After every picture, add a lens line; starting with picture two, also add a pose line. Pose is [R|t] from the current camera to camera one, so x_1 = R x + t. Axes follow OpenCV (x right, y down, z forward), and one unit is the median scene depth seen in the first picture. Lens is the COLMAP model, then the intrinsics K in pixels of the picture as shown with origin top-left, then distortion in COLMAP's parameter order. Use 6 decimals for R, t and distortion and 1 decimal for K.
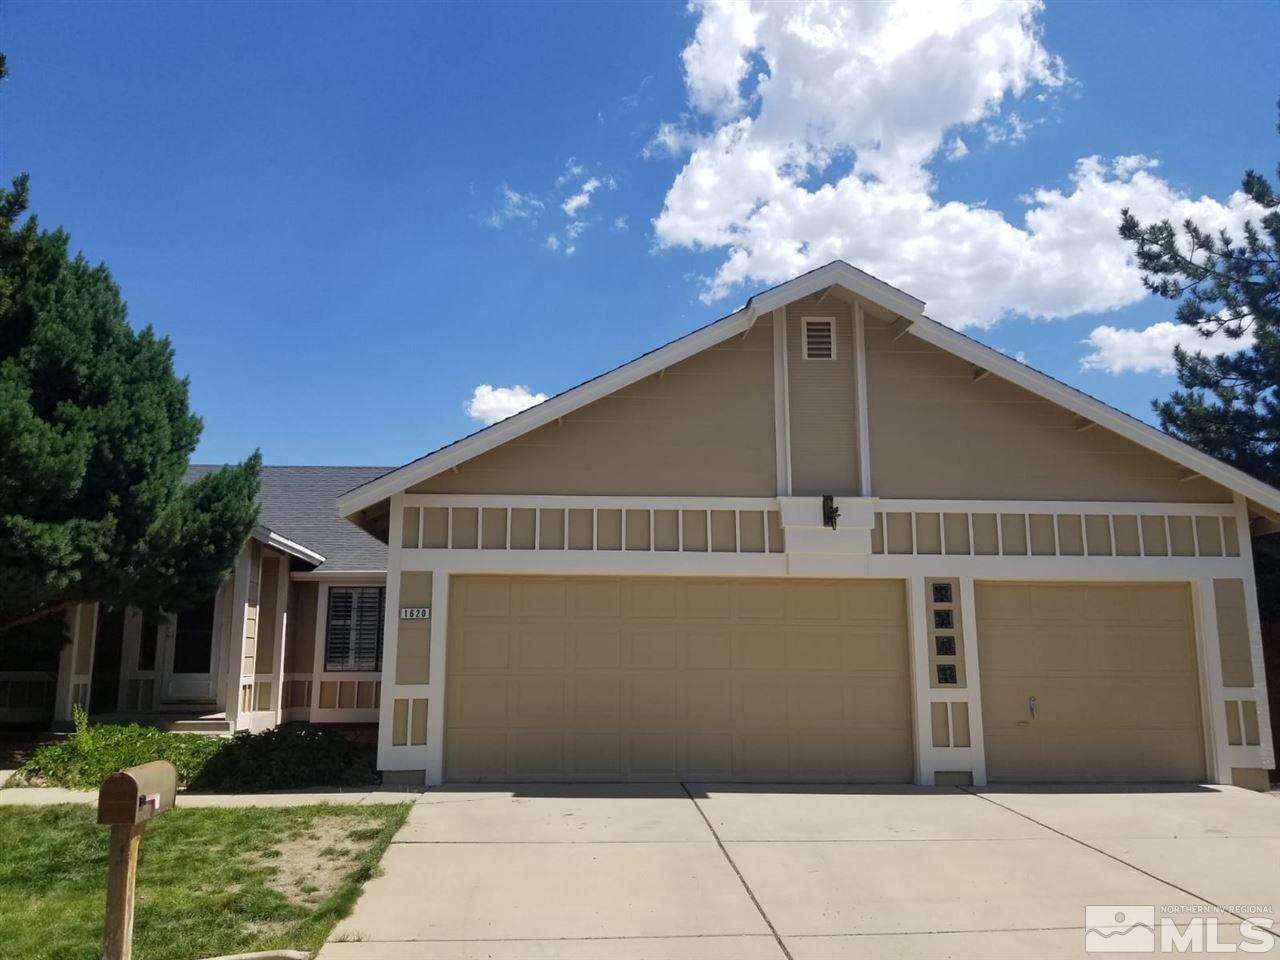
lens RADIAL K [[976.6, 0, 640.4], [0, 976.6, 459.0], [0, 0, 1]] dist [-0.005081, -0.006428]
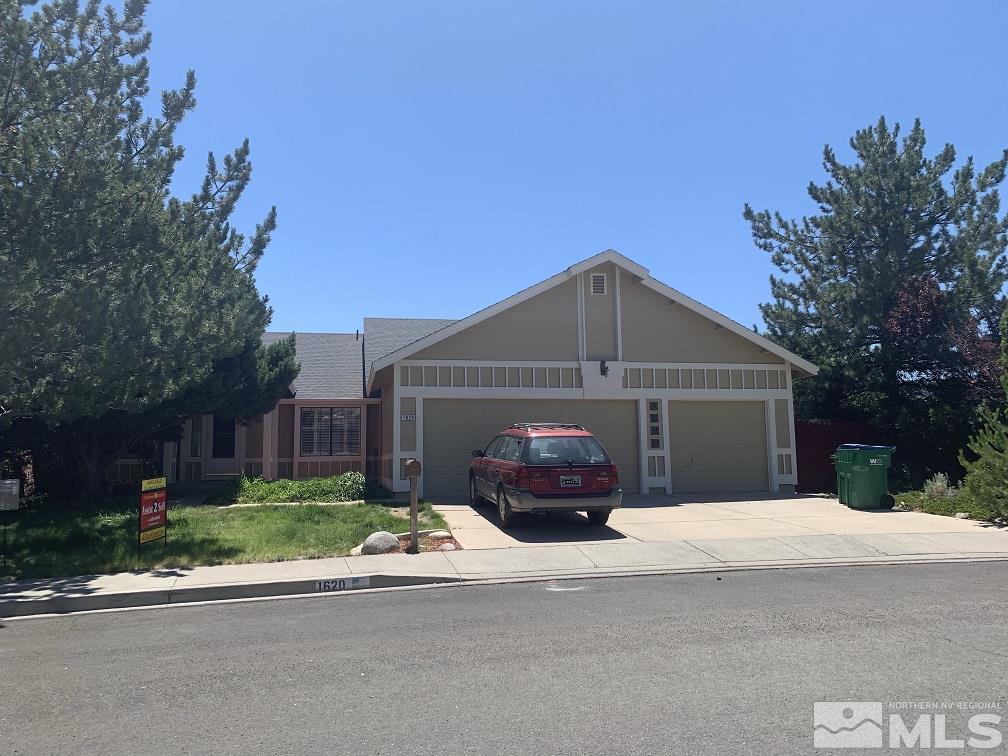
lens RADIAL K [[769.1, 0, 504.3], [0, 769.1, 361.4], [0, 0, 1]] dist [-0.005081, -0.006428]
pose [[0.989915, 0.002358, 0.141643, -0.182416], [-0.011350, 0.997967, 0.062716, -0.044676], [-0.141207, -0.063691, 0.987929, -0.439626]]
